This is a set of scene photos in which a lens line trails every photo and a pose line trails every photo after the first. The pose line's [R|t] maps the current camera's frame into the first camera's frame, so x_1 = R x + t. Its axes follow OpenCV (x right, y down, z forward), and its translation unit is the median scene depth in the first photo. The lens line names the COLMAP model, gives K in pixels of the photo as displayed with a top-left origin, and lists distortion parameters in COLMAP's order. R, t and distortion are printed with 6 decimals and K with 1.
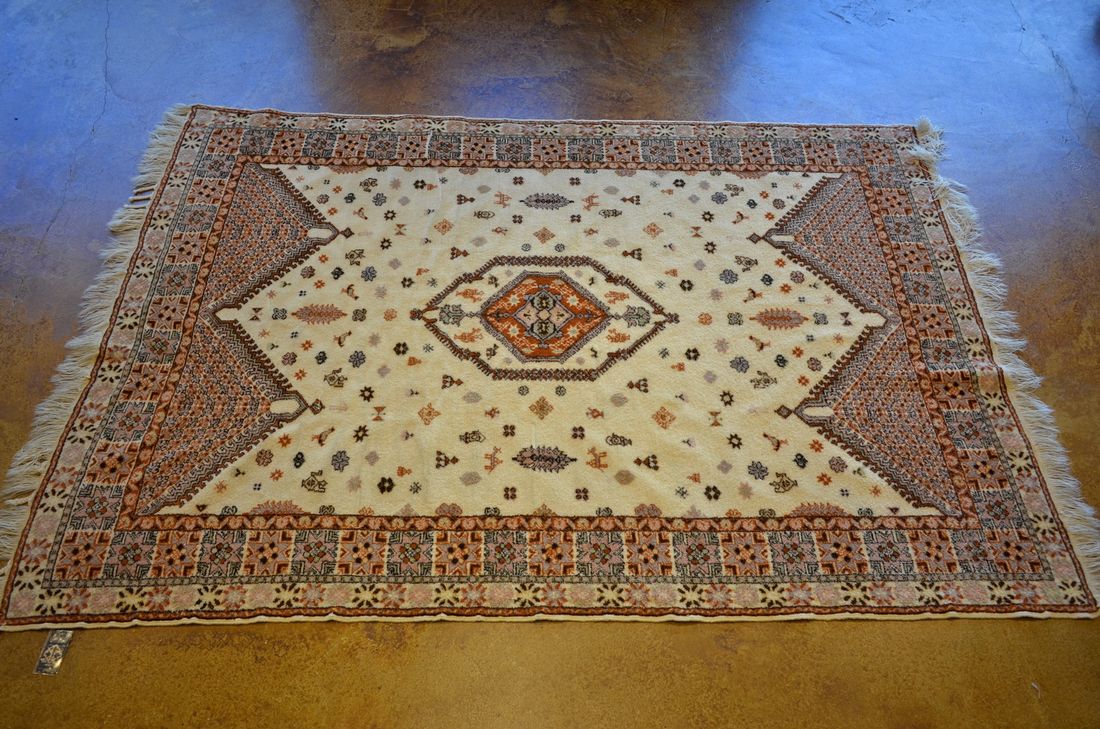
lens RADIAL K [[865.8, 0, 554.9], [0, 865.8, 356.9], [0, 0, 1]] dist [-0.059661, 0.058157]
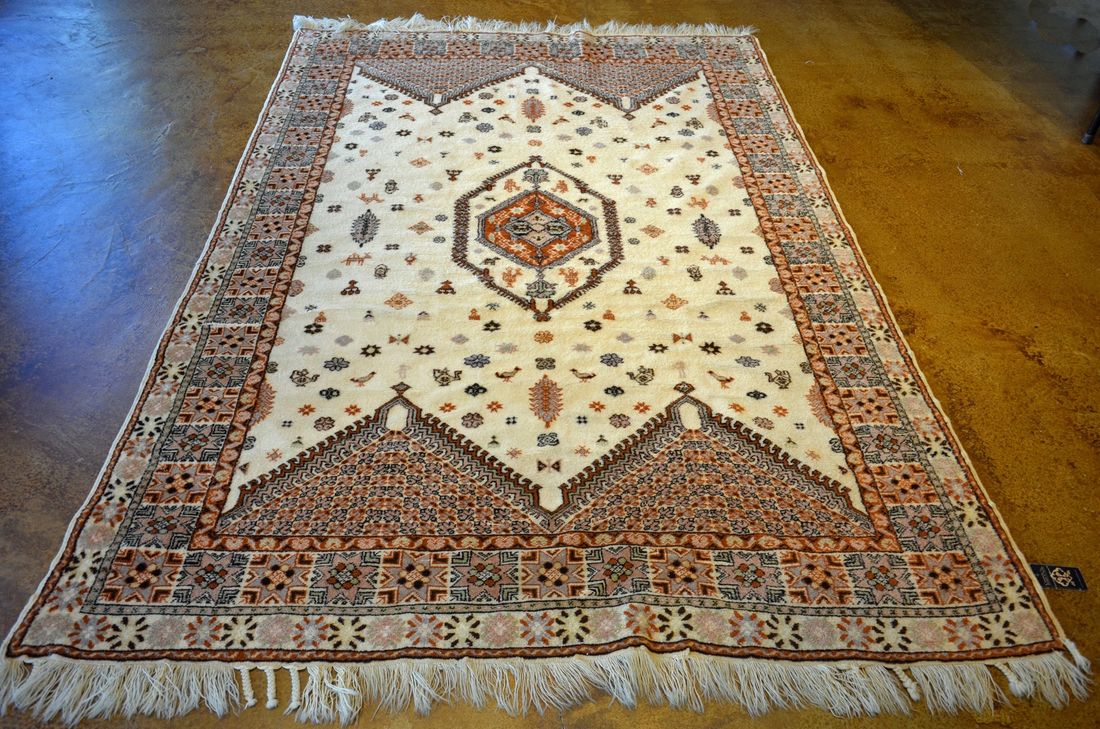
lens RADIAL K [[865.8, 0, 545.3], [0, 865.8, 361.9], [0, 0, 1]] dist [-0.059661, 0.058157]
pose [[-0.024138, -0.711146, 0.702630, -0.828523], [0.794059, 0.413361, 0.445650, -0.426803], [-0.607362, 0.568686, 0.554714, 0.584752]]
